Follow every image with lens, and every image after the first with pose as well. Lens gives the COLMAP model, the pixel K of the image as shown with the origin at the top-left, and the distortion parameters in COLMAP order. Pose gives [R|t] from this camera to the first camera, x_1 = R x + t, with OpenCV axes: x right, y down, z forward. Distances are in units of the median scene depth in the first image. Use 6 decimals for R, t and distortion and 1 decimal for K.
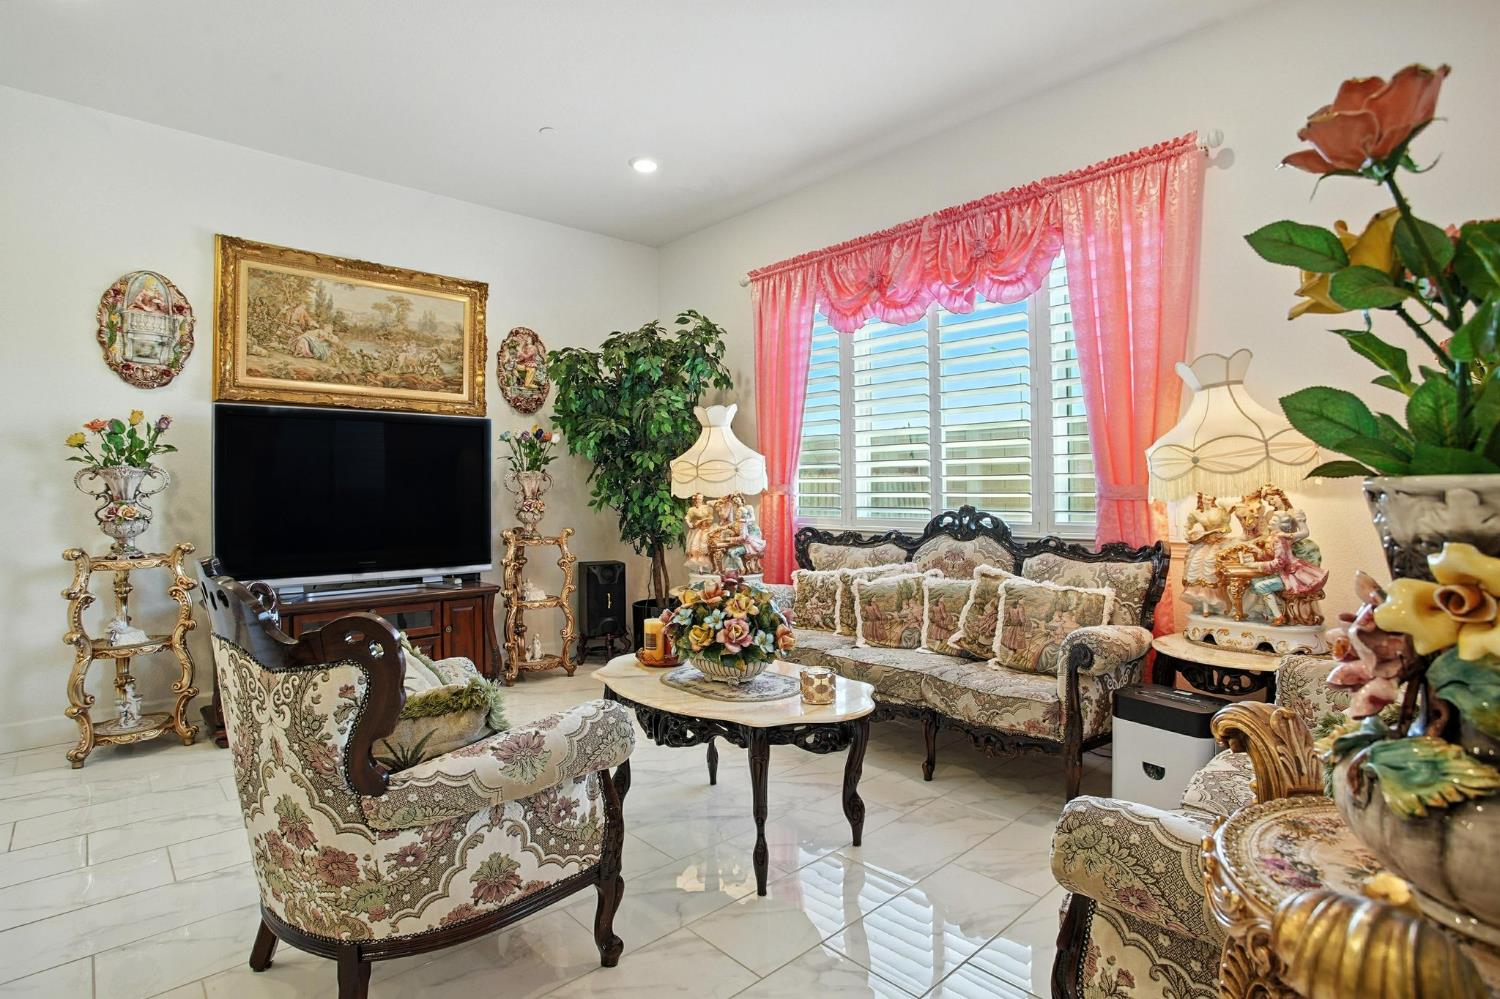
lens RADIAL K [[743.2, 0, 750.5], [0, 743.2, 487.3], [0, 0, 1]] dist [-0.079879, 0.035113]
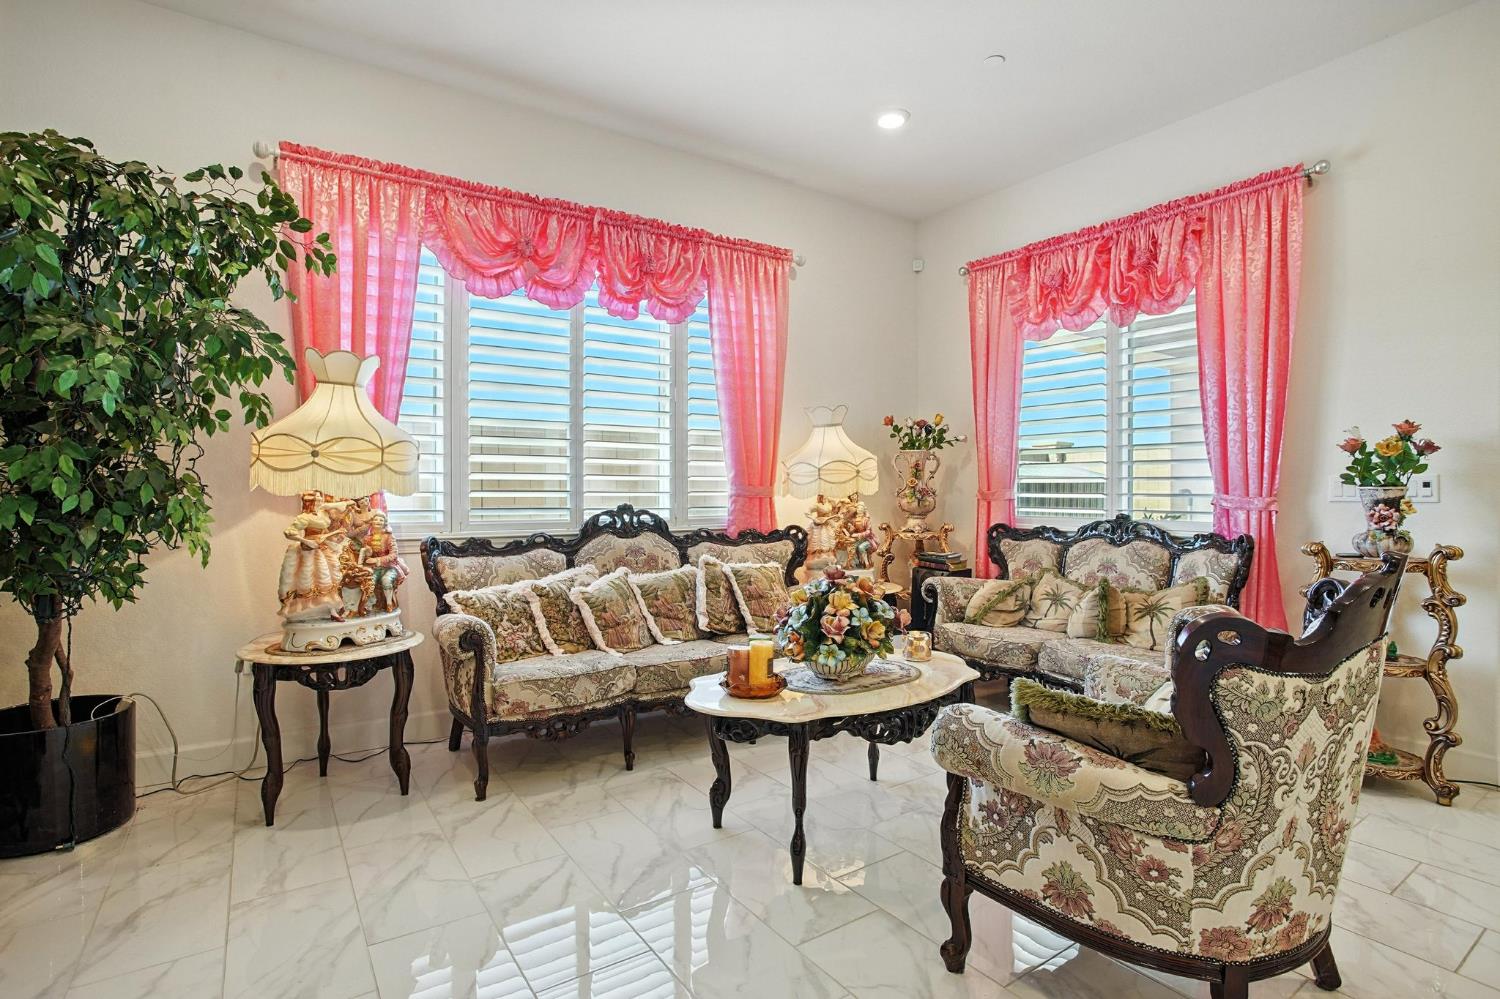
lens RADIAL K [[752.0, 0, 758.7], [0, 752.0, 502.8], [0, 0, 1]] dist [-0.044895, 0.000888]
pose [[0.152364, -0.008768, 0.988286, -0.697494], [-0.007000, 0.999926, 0.009951, 0.009995], [-0.988300, -0.008434, 0.152291, 0.622943]]
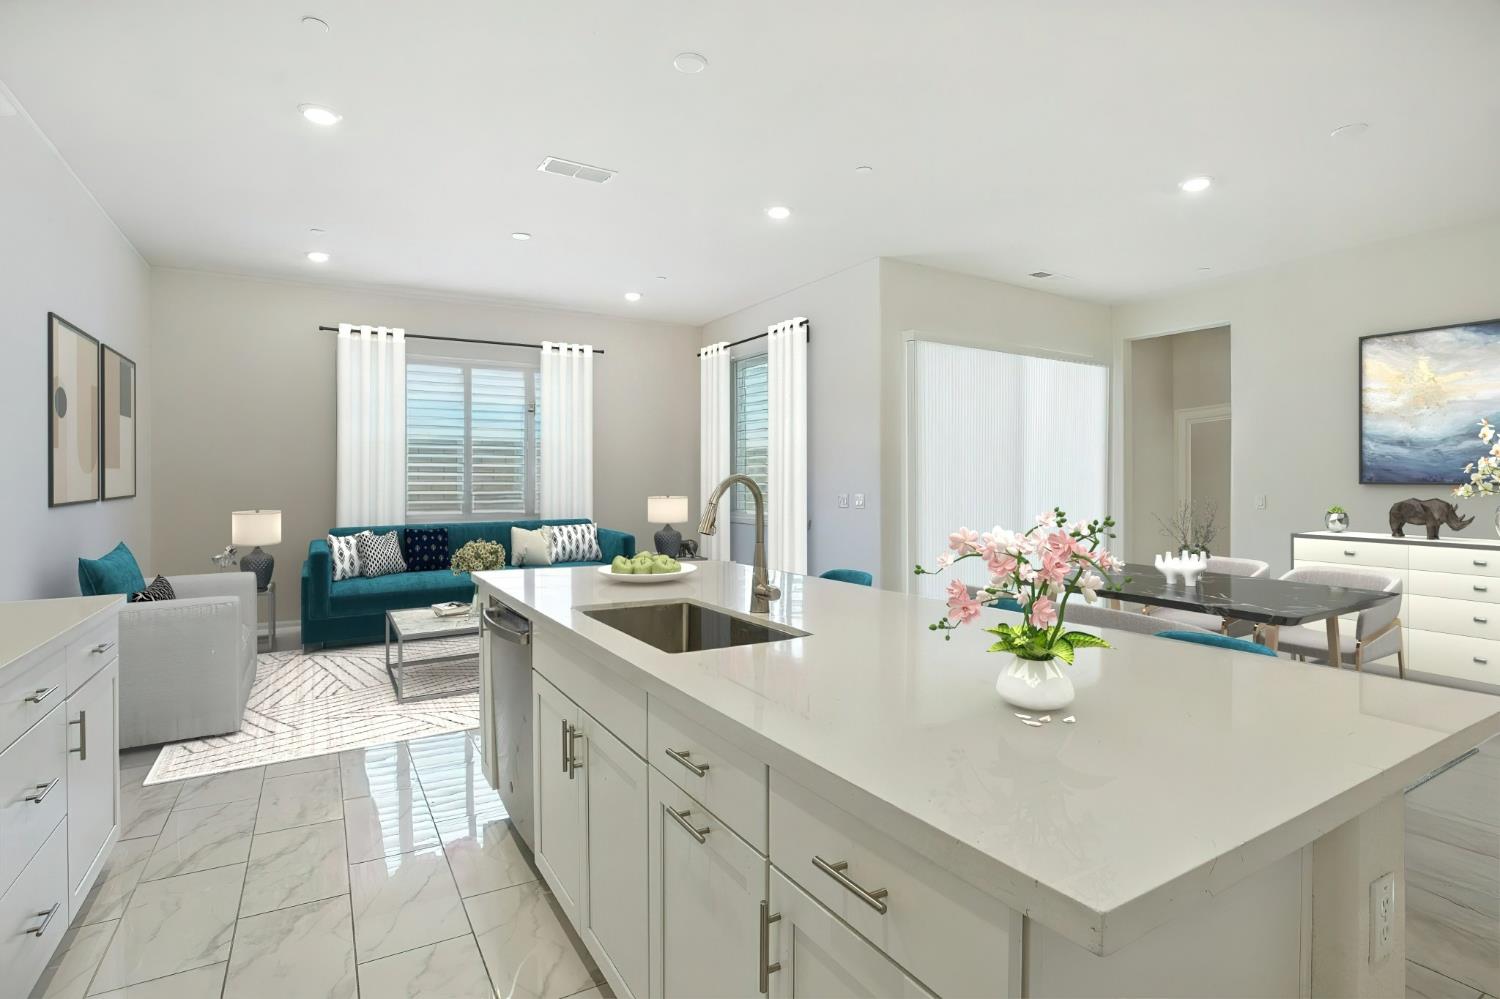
lens RADIAL K [[738.0, 0, 750.5], [0, 738.0, 486.5], [0, 0, 1]] dist [-0.079139, 0.033696]
pose [[0.213479, 0.005447, 0.976932, -1.363817], [-0.007137, 0.999966, -0.004016, -0.024029], [-0.976922, -0.006115, 0.213511, -0.053810]]
